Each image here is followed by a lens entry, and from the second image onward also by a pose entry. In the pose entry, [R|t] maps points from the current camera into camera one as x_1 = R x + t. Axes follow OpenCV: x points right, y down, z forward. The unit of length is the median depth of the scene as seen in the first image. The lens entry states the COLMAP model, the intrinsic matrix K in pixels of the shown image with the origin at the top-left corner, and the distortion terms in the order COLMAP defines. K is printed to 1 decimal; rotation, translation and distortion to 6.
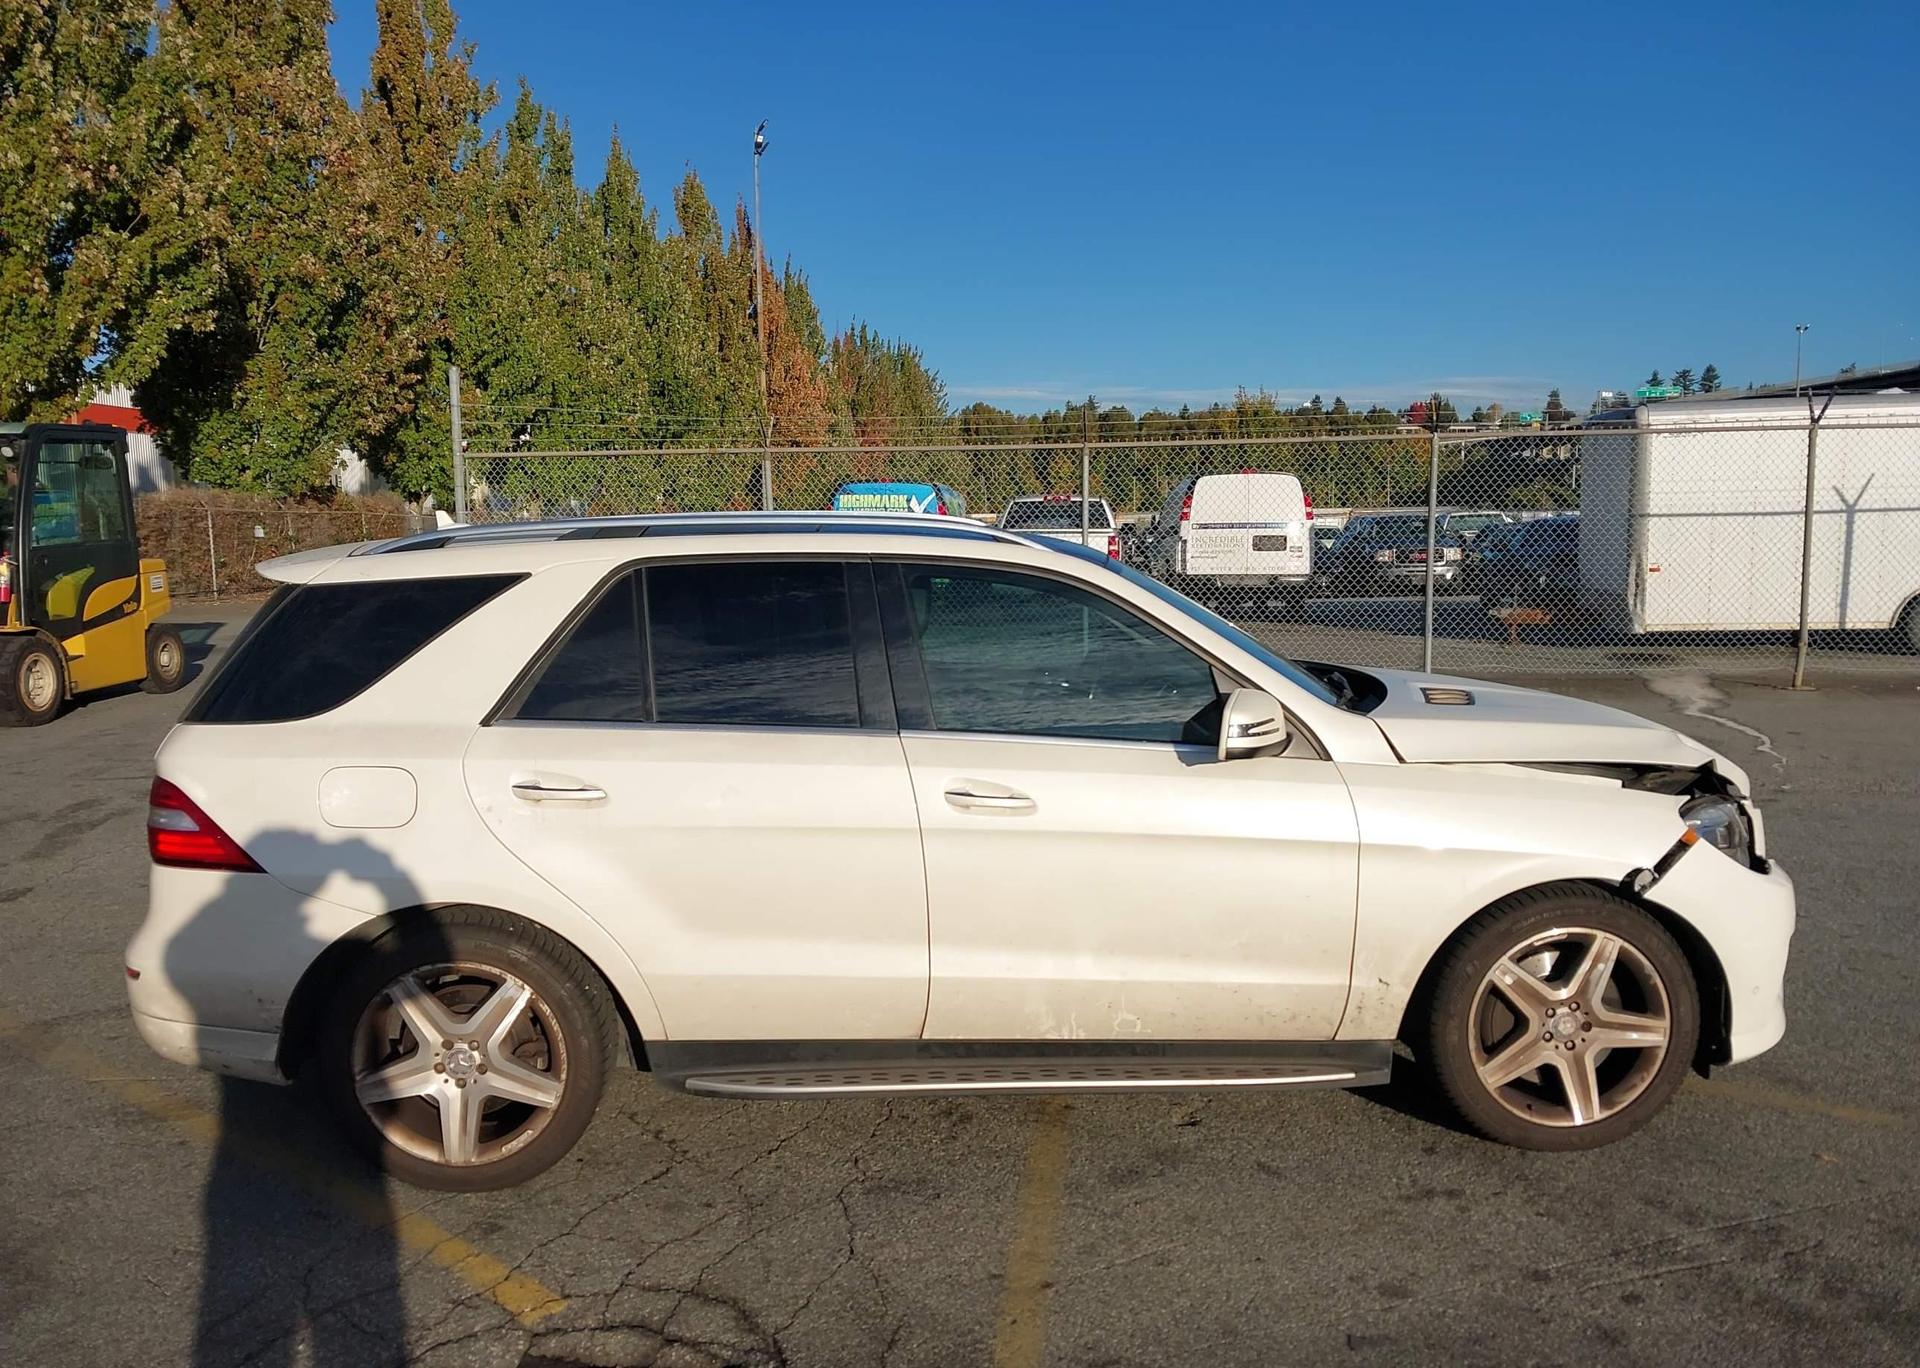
lens RADIAL K [[1533.4, 0, 962.1], [0, 1533.4, 686.4], [0, 0, 1]] dist [0.009136, -0.002000]
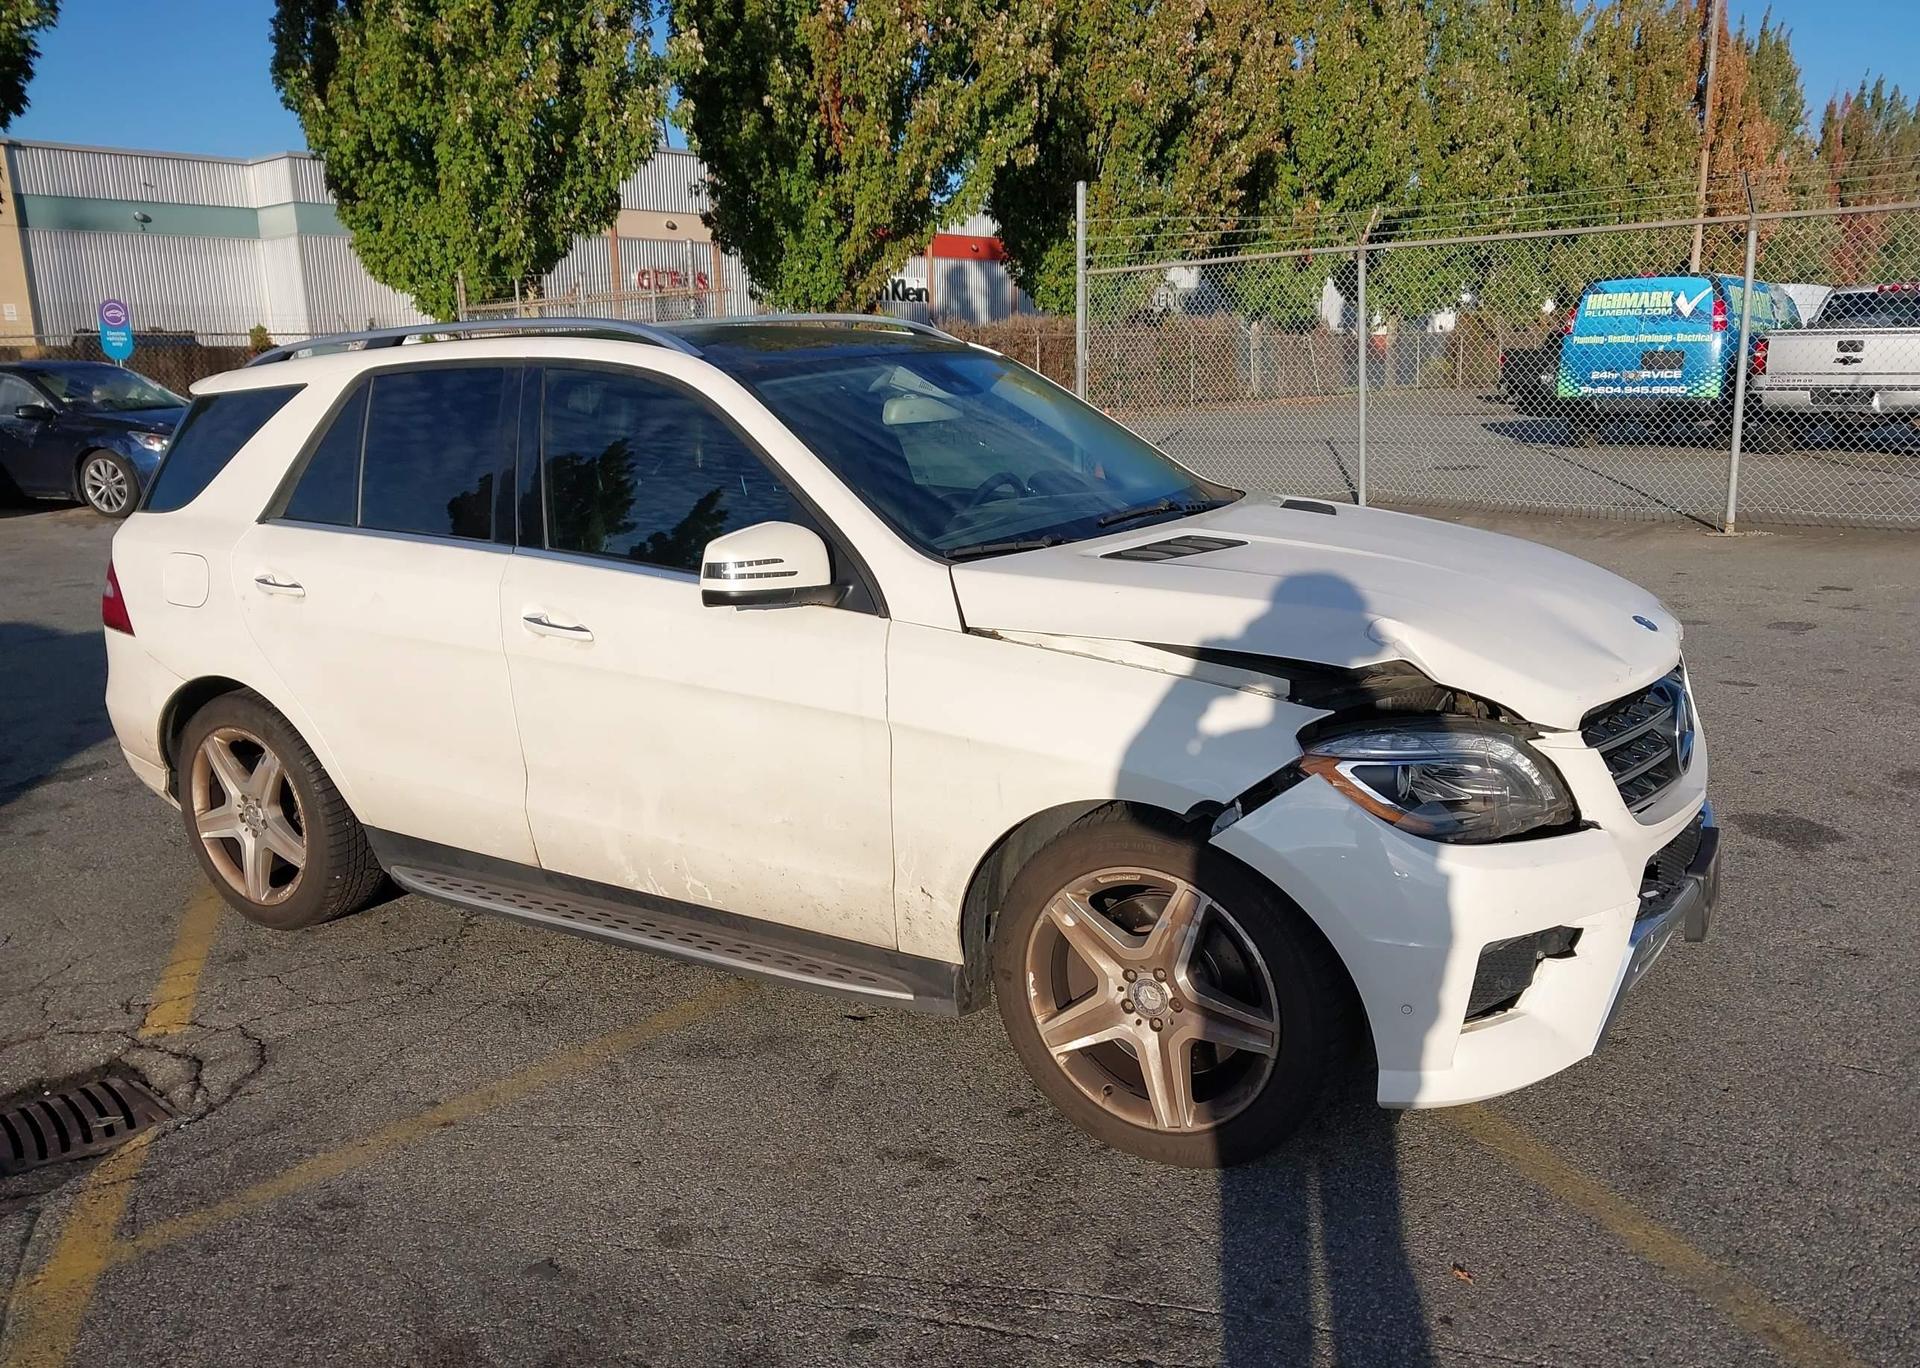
lens RADIAL K [[1533.4, 0, 954.7], [0, 1533.4, 689.9], [0, 0, 1]] dist [0.009136, -0.002000]
pose [[0.817381, 0.105187, -0.566413, 0.134265], [-0.037859, 0.990872, 0.129379, -0.003182], [0.574852, -0.084309, 0.813902, 0.066945]]
